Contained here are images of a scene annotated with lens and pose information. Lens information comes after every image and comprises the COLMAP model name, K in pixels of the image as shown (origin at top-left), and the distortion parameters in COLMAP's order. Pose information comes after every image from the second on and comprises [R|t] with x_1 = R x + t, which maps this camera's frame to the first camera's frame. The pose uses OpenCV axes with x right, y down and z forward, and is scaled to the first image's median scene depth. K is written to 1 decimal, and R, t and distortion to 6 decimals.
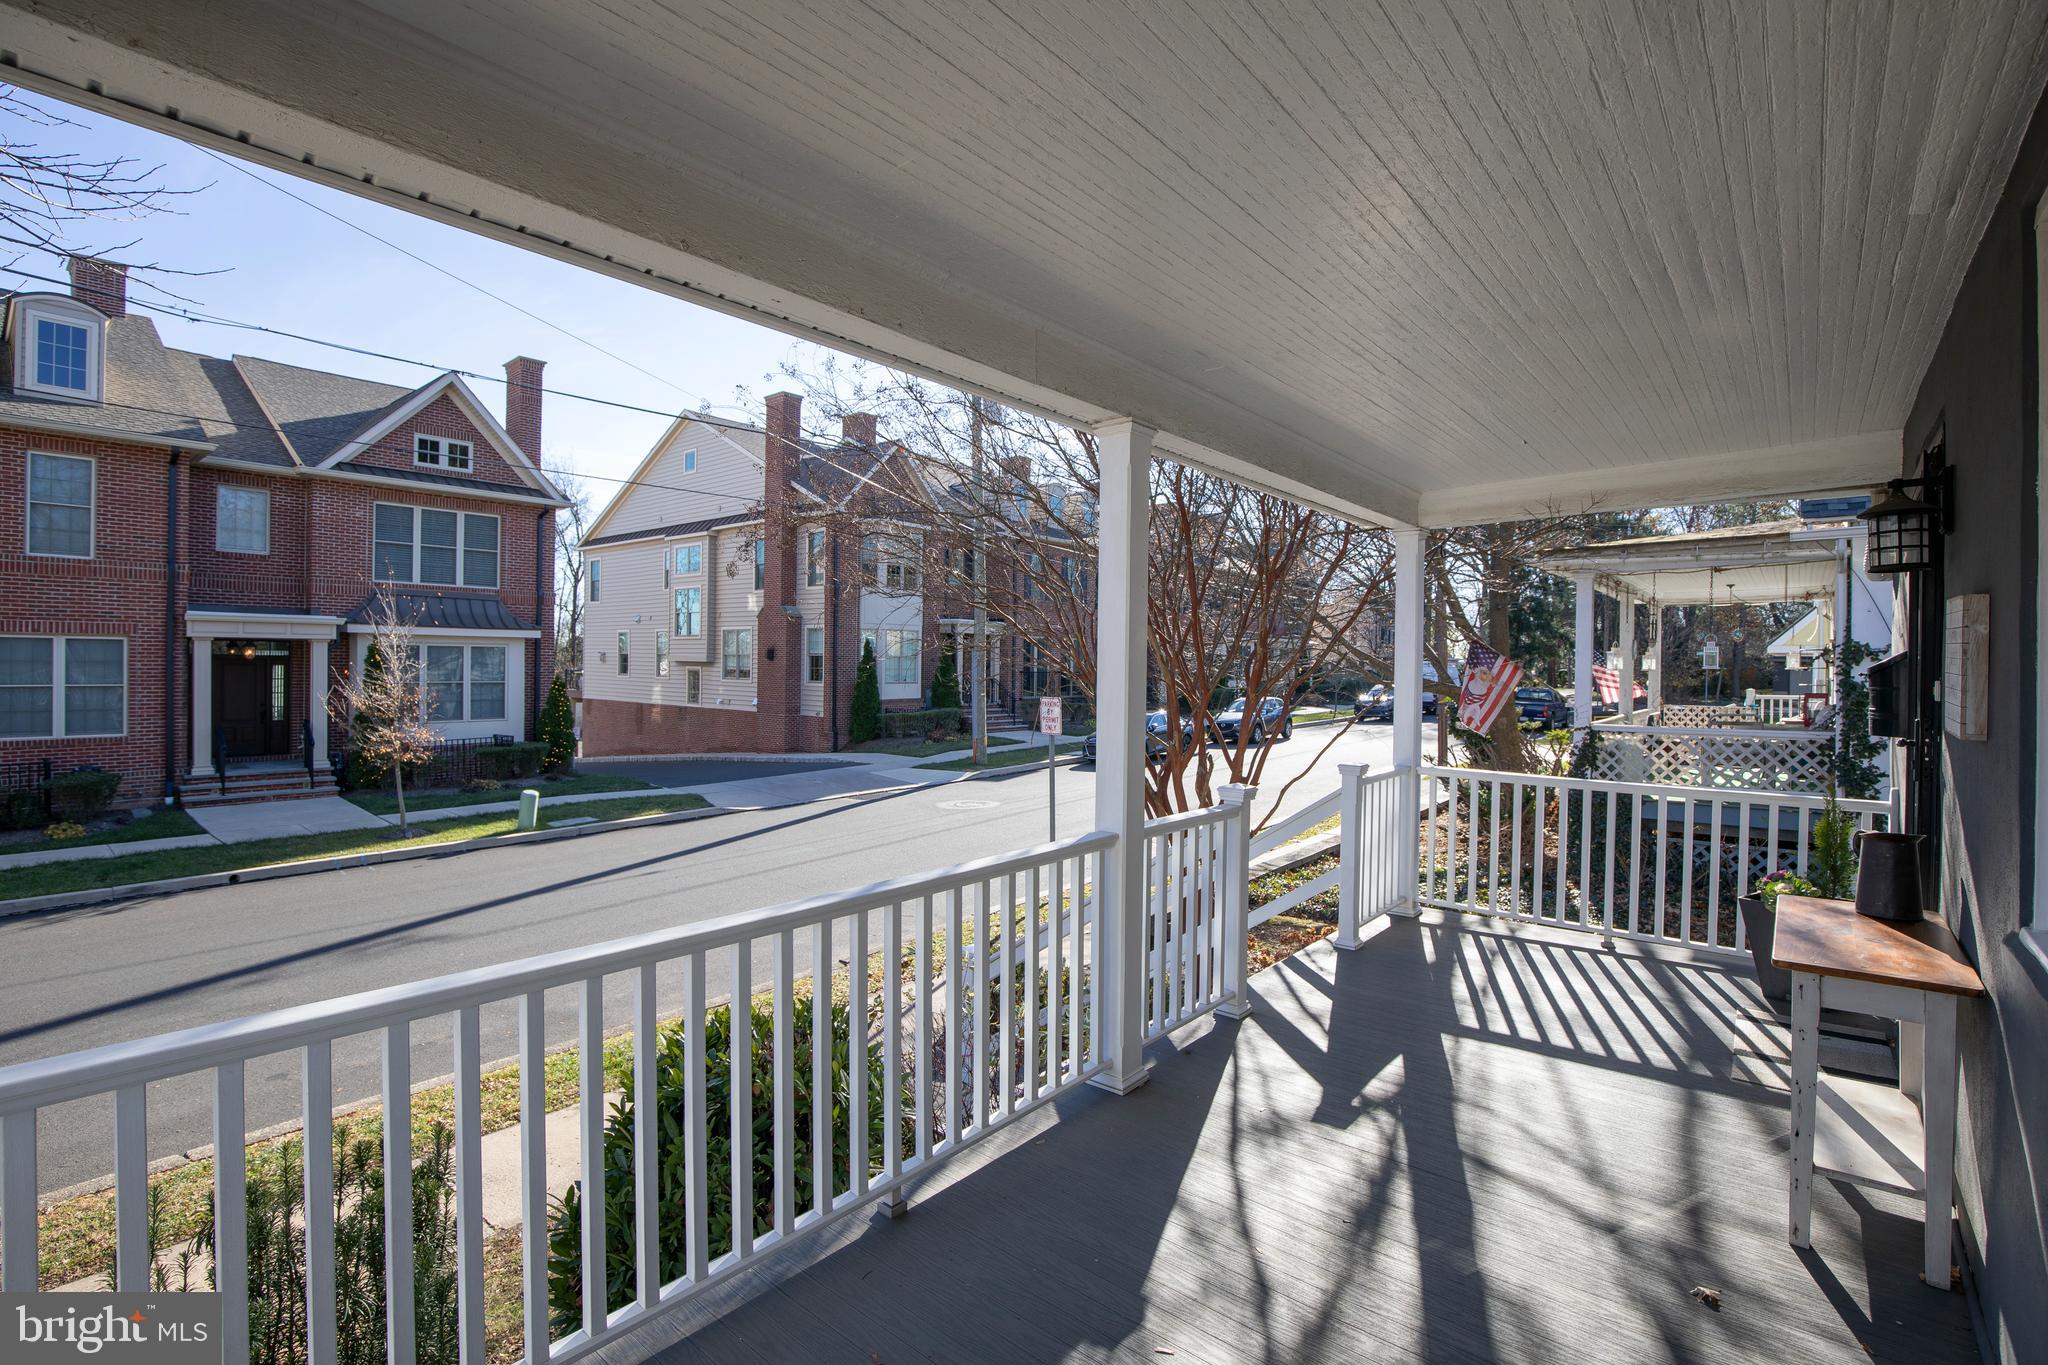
lens RADIAL K [[937.6, 0, 1034.5], [0, 937.6, 670.6], [0, 0, 1]] dist [-0.023001, 0.000426]
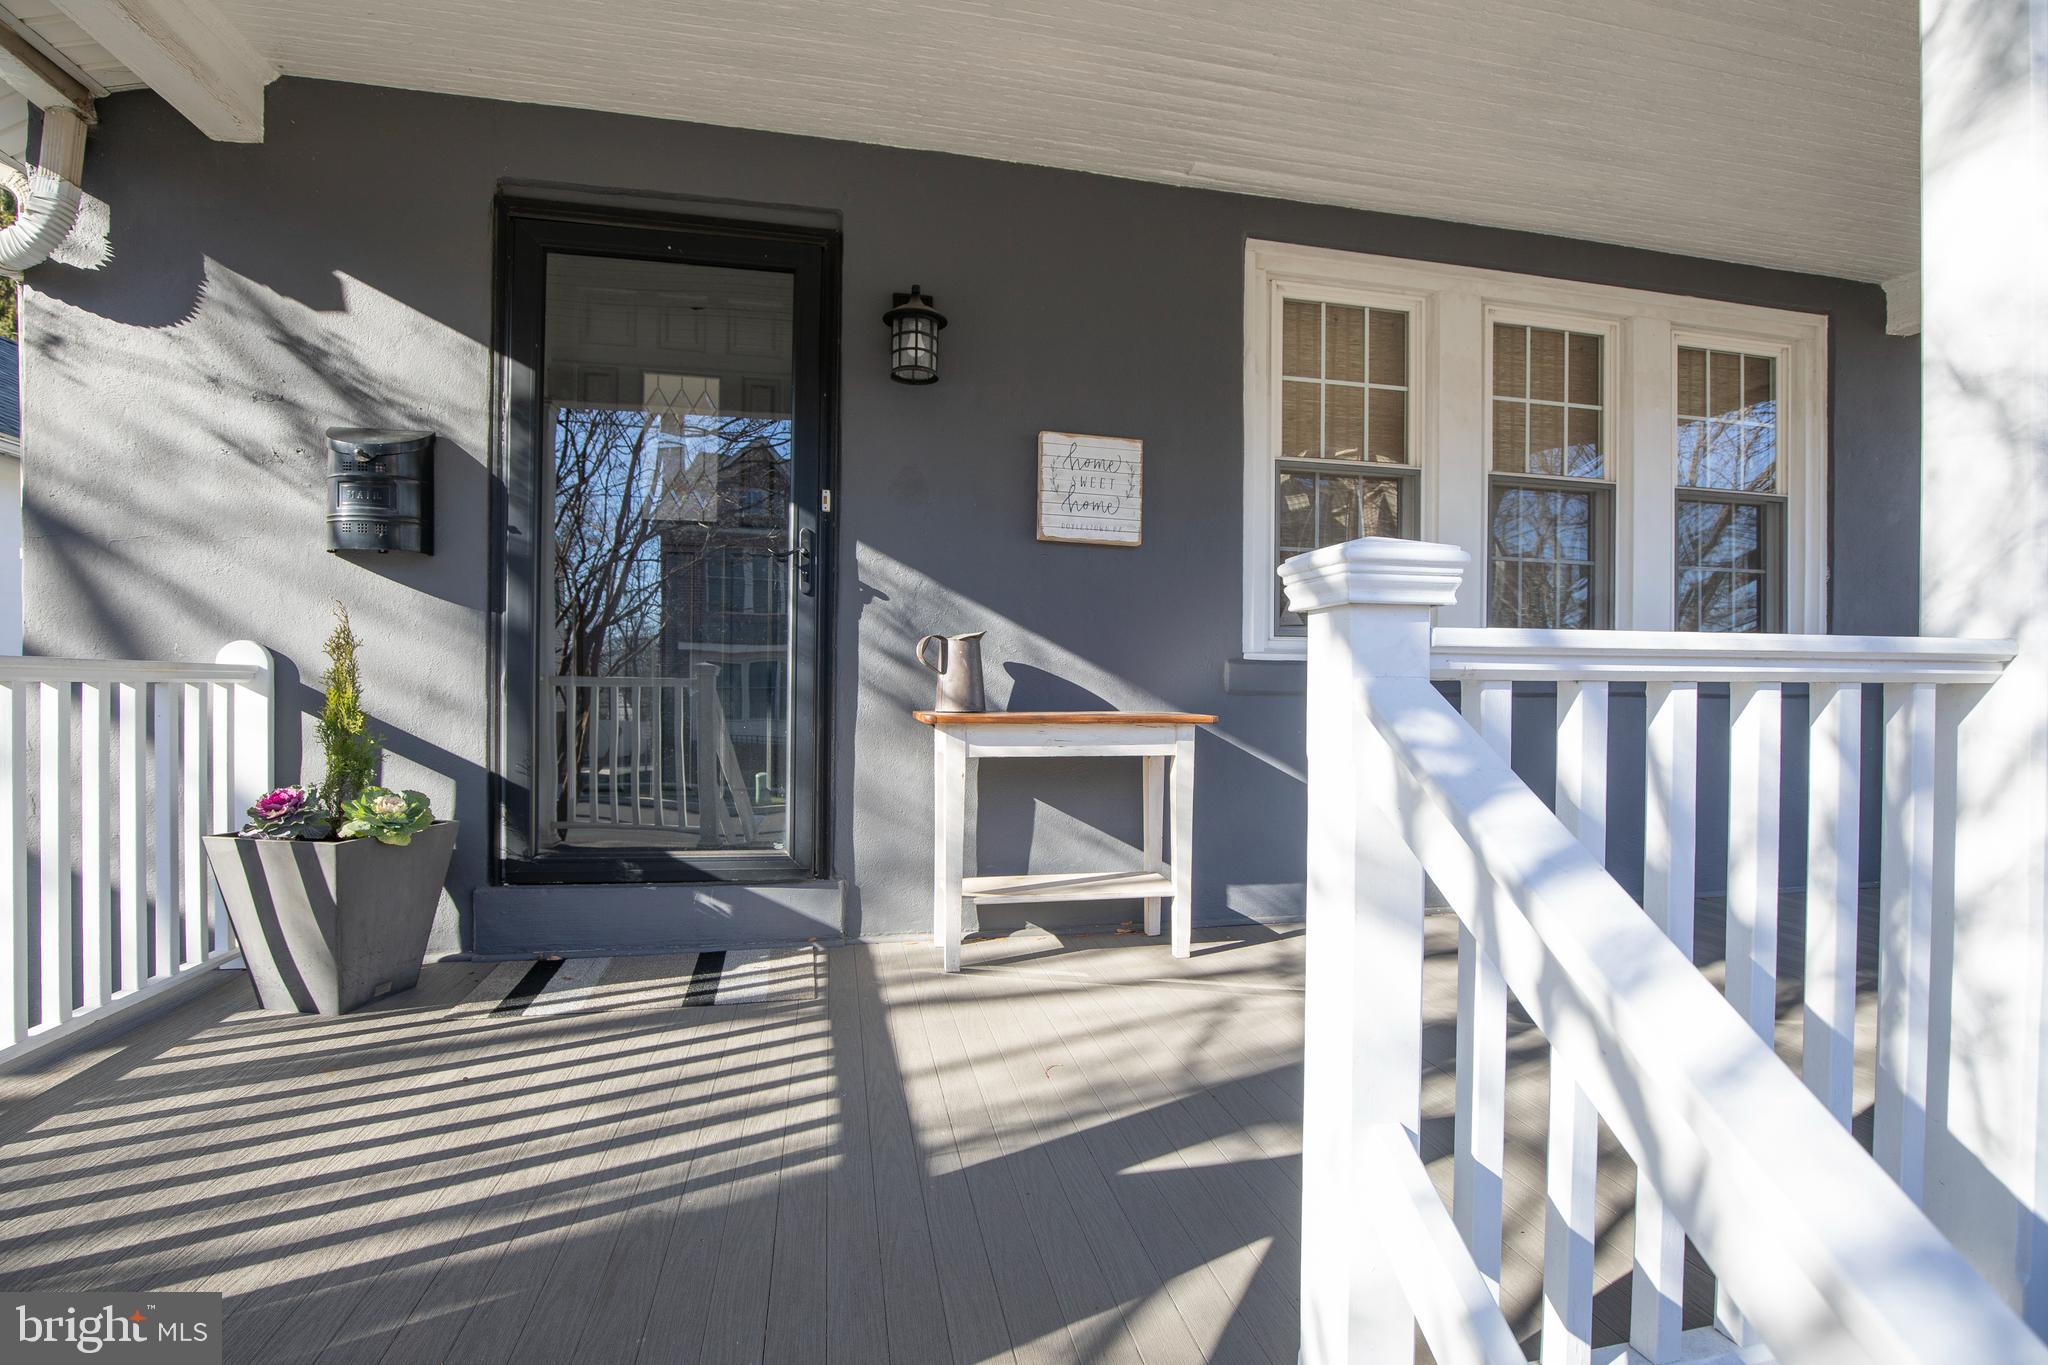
lens RADIAL K [[967.3, 0, 1027.6], [0, 967.3, 691.4], [0, 0, 1]] dist [-0.025113, 0.000187]
pose [[-0.790566, -0.015326, 0.612185, 0.141972], [-0.011143, 0.999881, 0.010643, 0.168958], [-0.612276, 0.001592, -0.790643, 1.339668]]
